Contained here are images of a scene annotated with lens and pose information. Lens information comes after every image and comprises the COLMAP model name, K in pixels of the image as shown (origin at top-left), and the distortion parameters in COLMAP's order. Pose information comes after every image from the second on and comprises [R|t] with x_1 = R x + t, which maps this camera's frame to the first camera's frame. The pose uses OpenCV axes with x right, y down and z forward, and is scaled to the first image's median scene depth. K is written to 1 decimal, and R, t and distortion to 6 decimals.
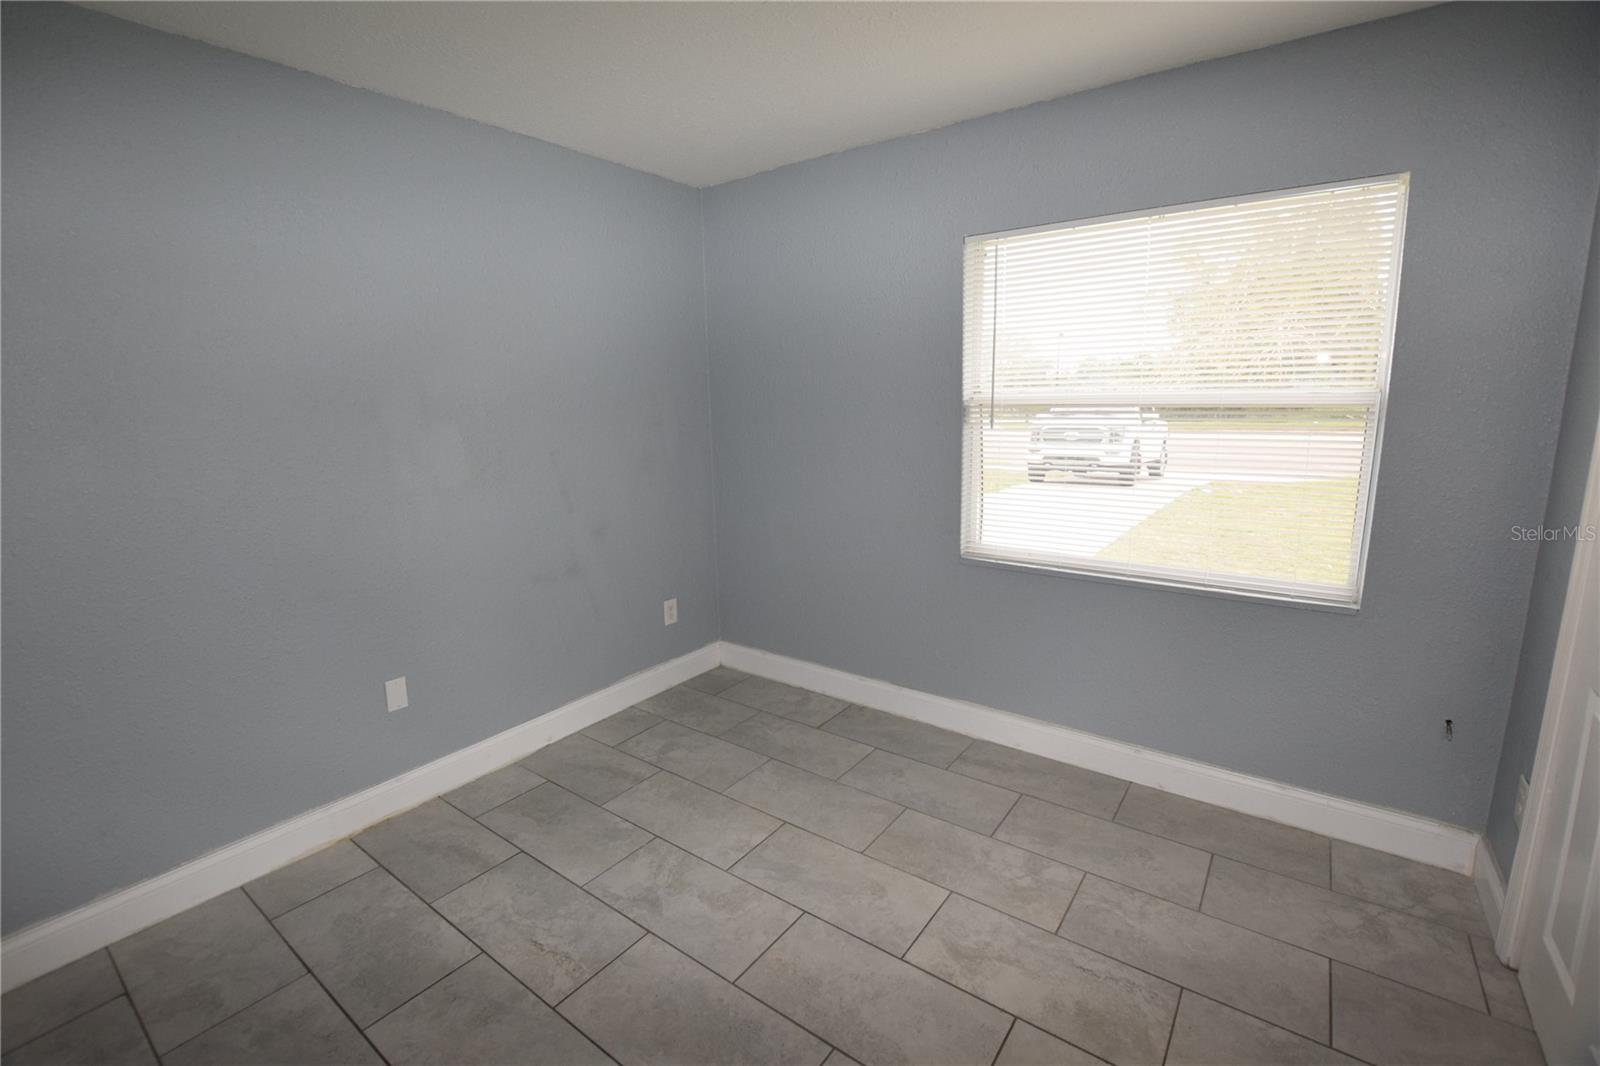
lens RADIAL K [[707.2, 0, 784.8], [0, 707.2, 526.0], [0, 0, 1]] dist [-0.031351, 0.003868]
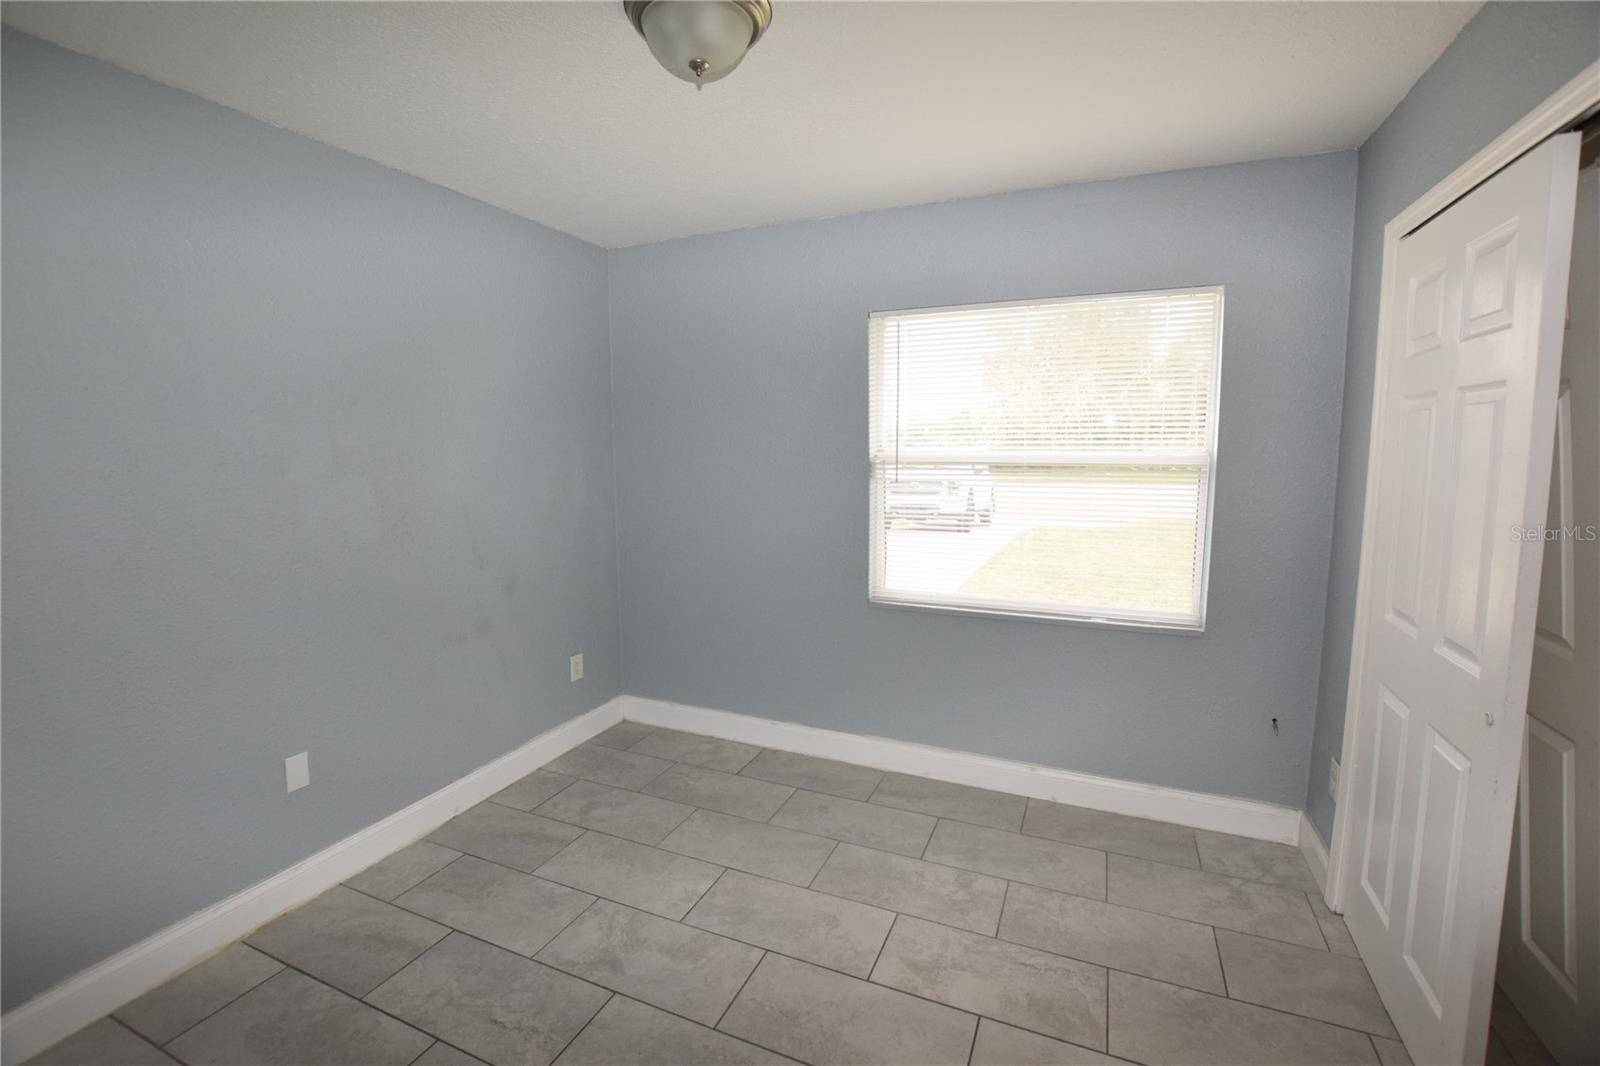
lens RADIAL K [[707.2, 0, 788.8], [0, 707.2, 526.3], [0, 0, 1]] dist [-0.031351, 0.003868]
pose [[0.975152, -0.009853, 0.221317, -0.145453], [0.025362, 0.997408, -0.067341, -0.000660], [-0.220080, 0.071280, 0.972874, -0.045374]]
